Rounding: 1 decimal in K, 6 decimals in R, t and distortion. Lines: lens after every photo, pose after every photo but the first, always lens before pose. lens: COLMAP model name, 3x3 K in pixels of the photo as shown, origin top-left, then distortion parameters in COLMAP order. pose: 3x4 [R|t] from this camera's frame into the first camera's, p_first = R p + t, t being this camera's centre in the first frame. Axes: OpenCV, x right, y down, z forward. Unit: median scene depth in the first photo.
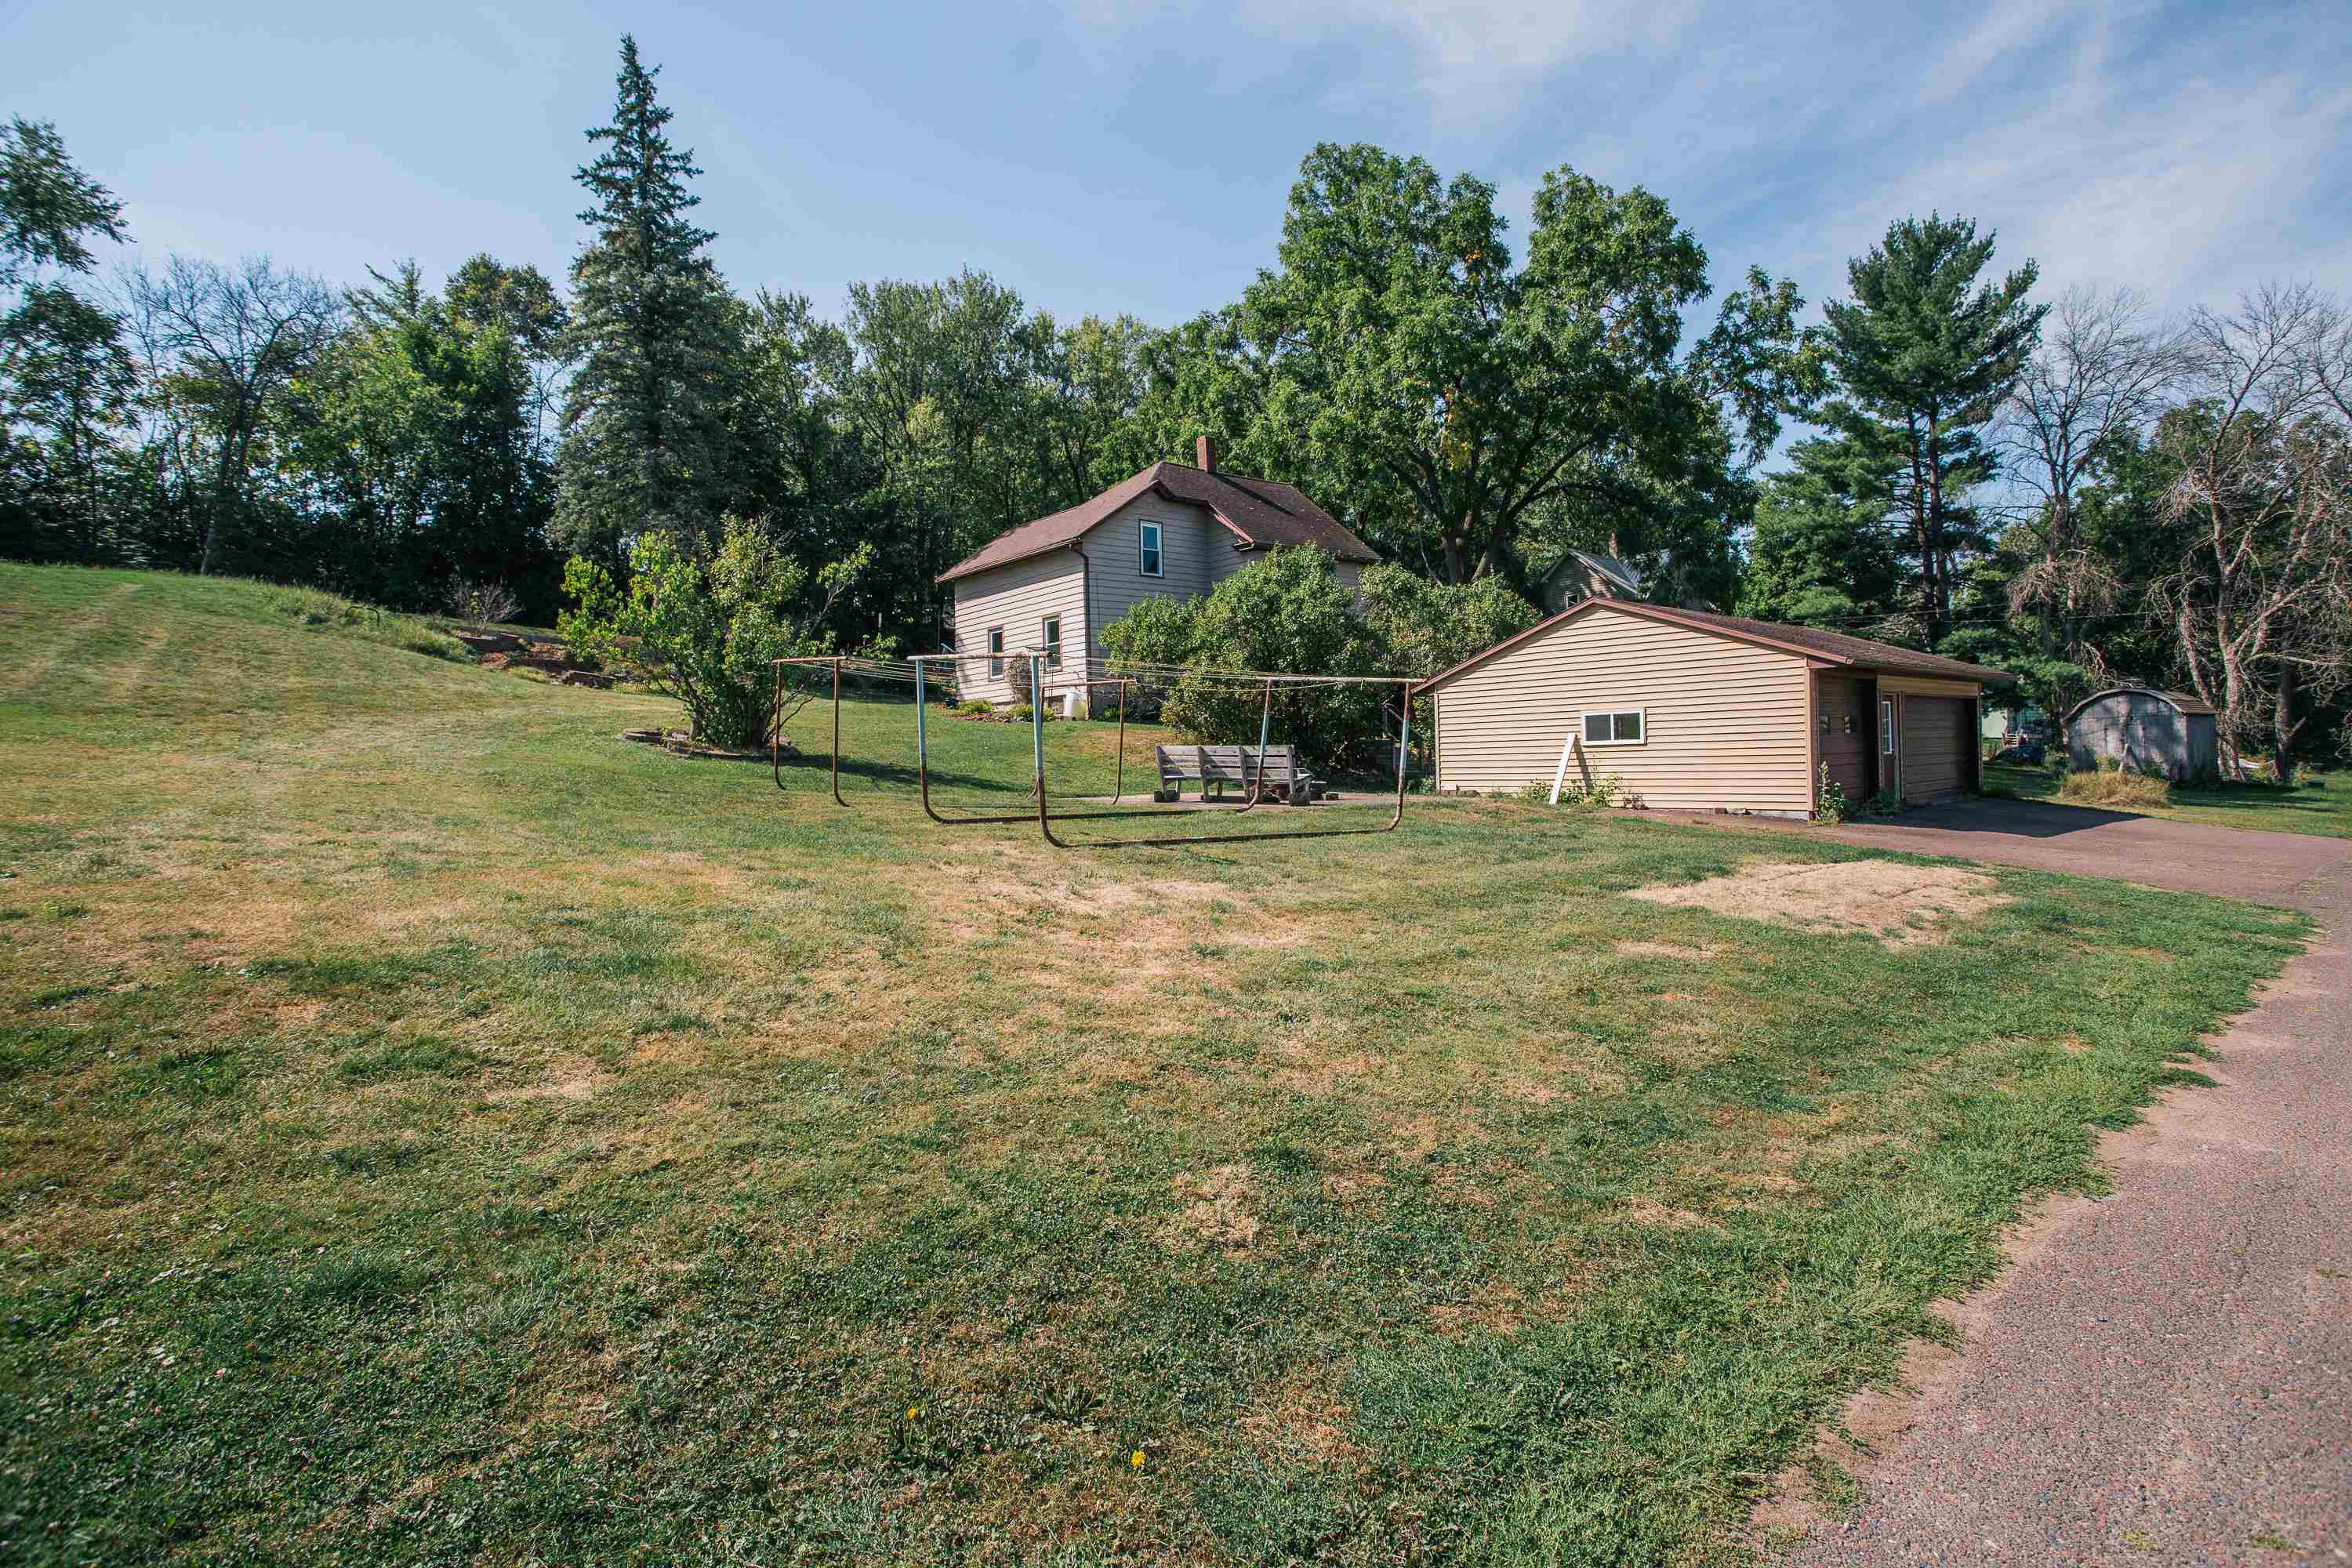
lens RADIAL K [[1171.2, 0, 1189.2], [0, 1171.2, 778.5], [0, 0, 1]] dist [-0.061653, 0.024918]
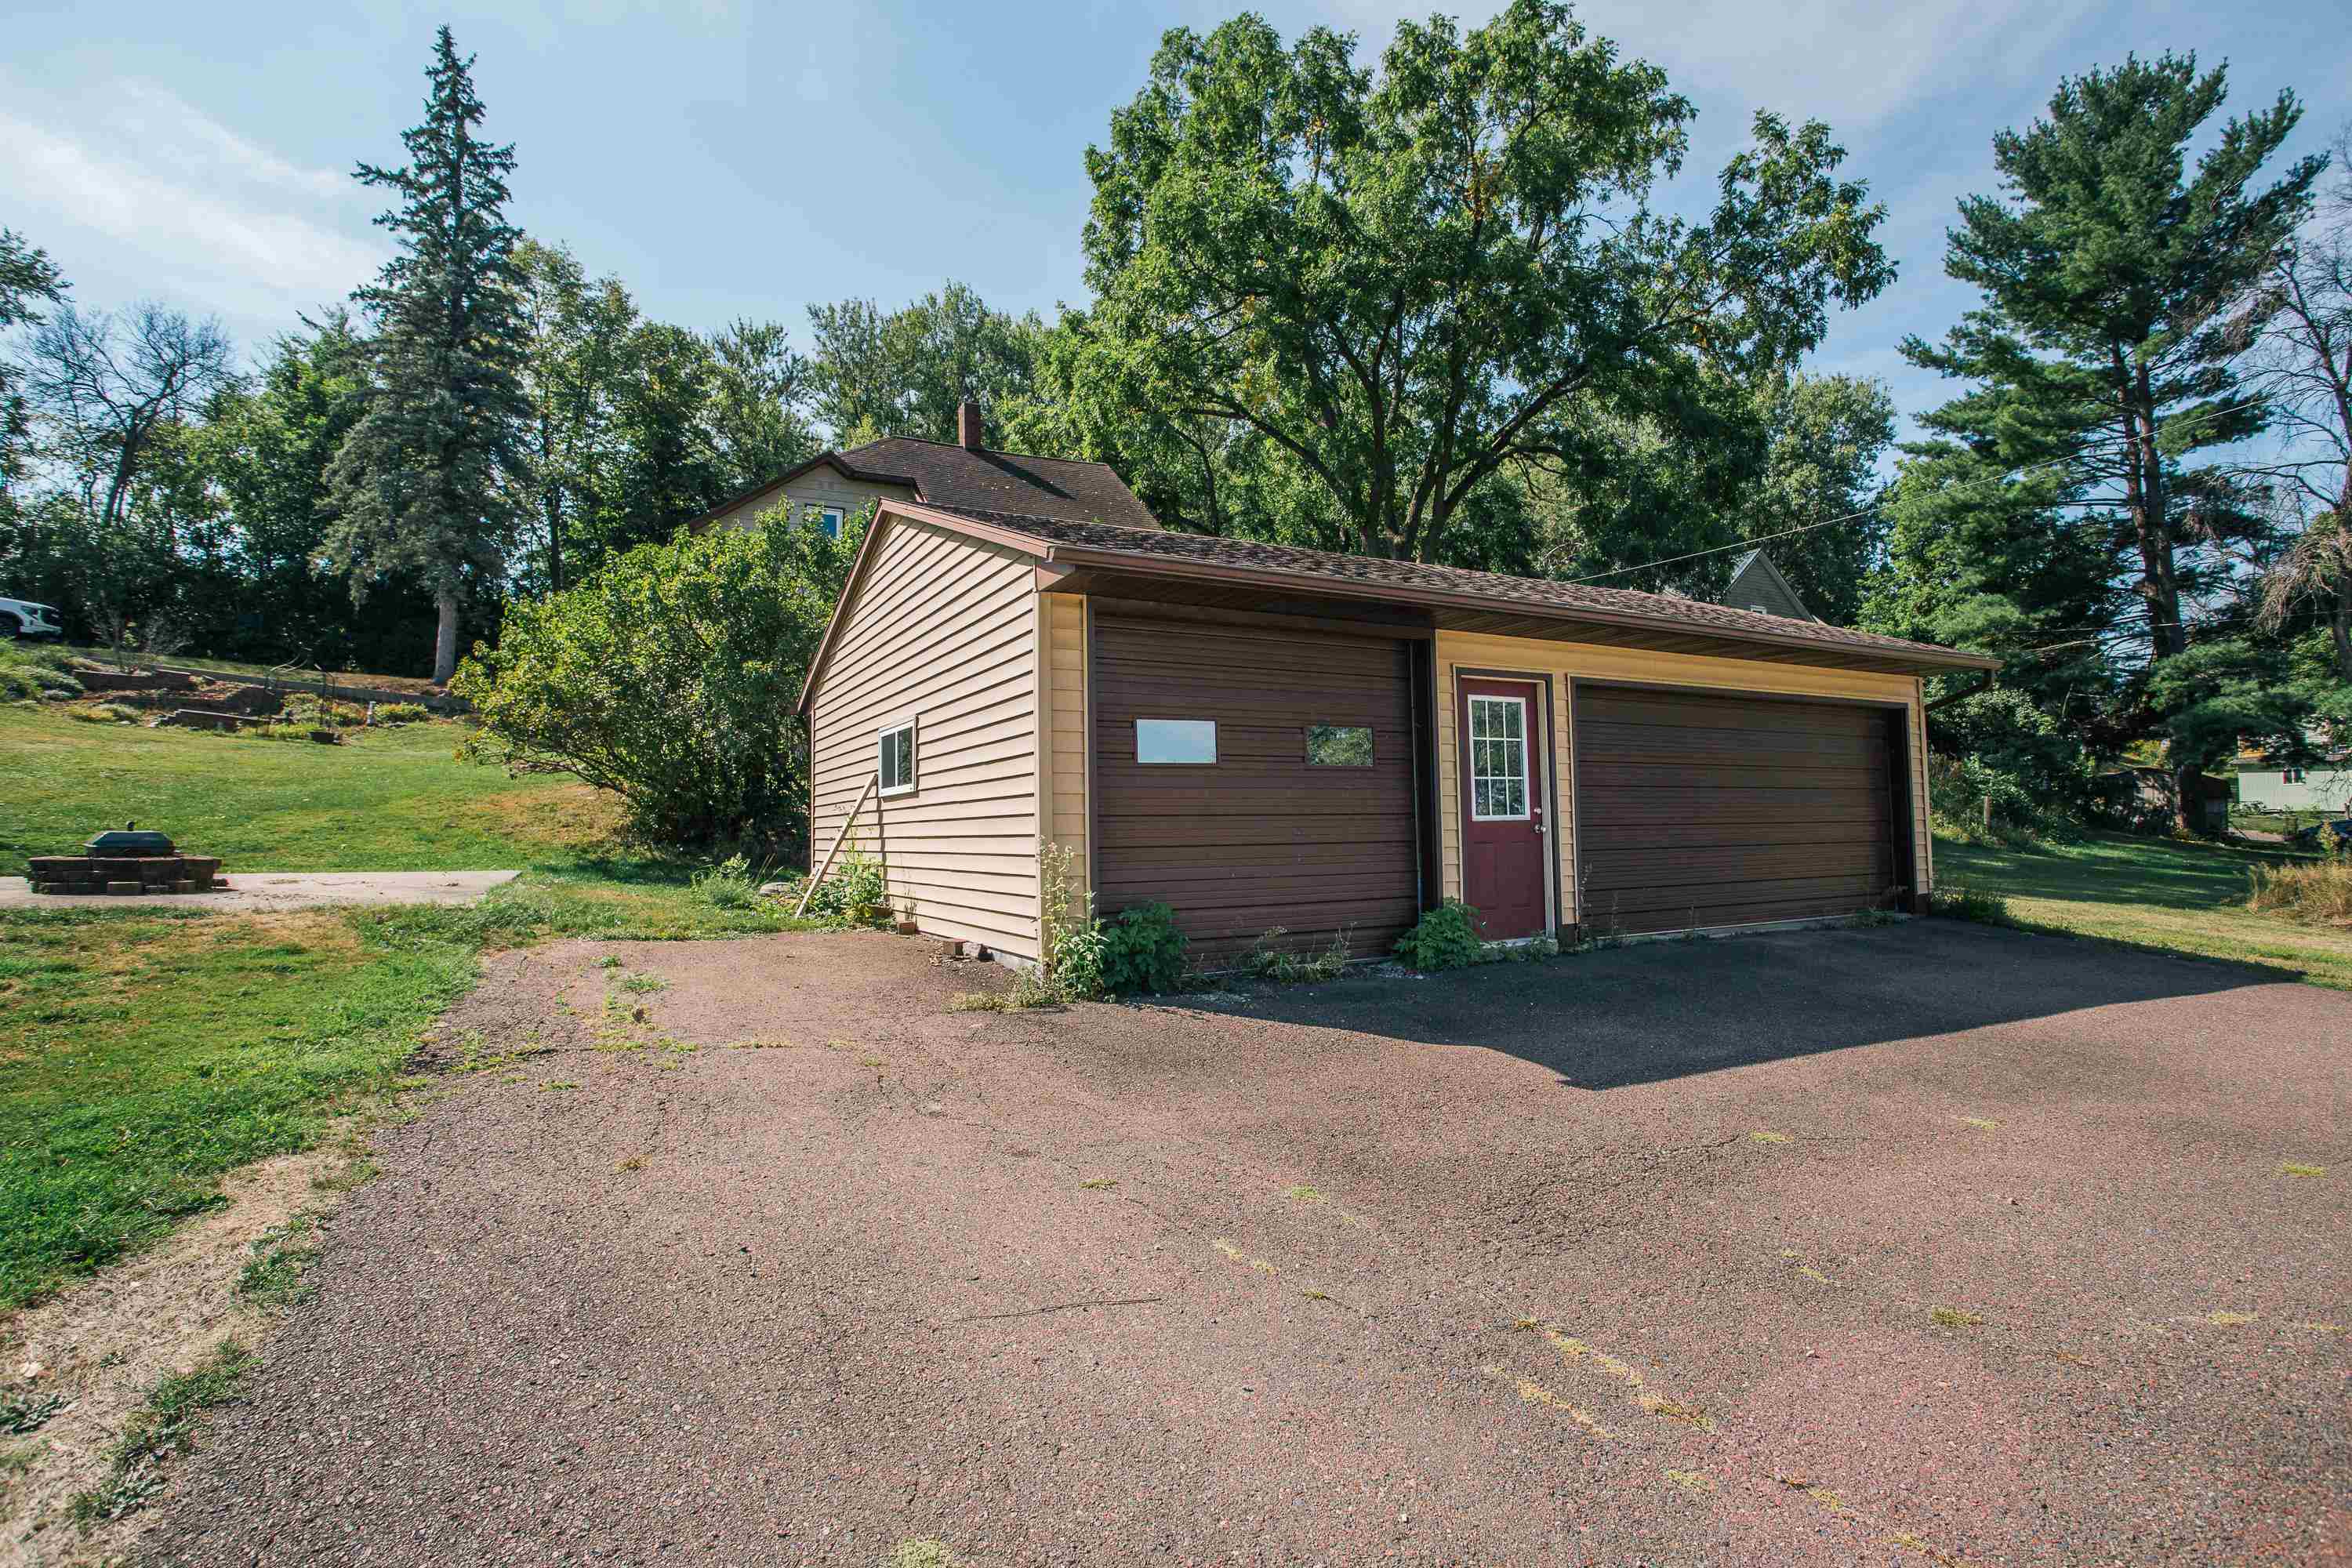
lens RADIAL K [[1171.2, 0, 1189.2], [0, 1171.2, 778.5], [0, 0, 1]] dist [-0.061653, 0.024918]
pose [[0.976990, 0.002907, -0.213263, 0.245953], [-0.015485, 0.998235, -0.057331, -0.004138], [0.212720, 0.059314, 0.975311, 0.232407]]
